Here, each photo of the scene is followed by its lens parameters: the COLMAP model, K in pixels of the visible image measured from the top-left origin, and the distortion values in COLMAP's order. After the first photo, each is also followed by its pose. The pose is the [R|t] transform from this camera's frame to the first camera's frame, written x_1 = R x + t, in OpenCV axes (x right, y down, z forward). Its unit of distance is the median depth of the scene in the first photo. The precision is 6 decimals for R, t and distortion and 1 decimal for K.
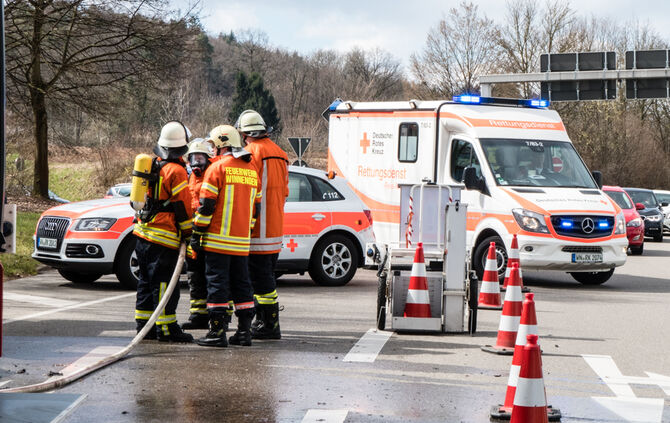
lens RADIAL K [[1938.3, 0, 335.7], [0, 1938.3, 211.2], [0, 0, 1]] dist [-0.065052, 0.000000]
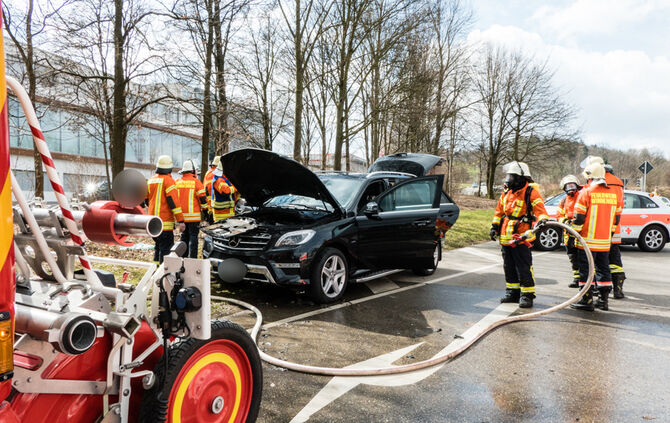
lens RADIAL K [[537.2, 0, 337.1], [0, 537.2, 212.1], [0, 0, 1]] dist [-0.013376, 0.003191]
pose [[0.877071, 0.015359, -0.480114, -0.021154], [-0.007201, 0.999797, 0.018829, -0.009397], [0.480306, -0.013057, 0.877004, 0.376215]]
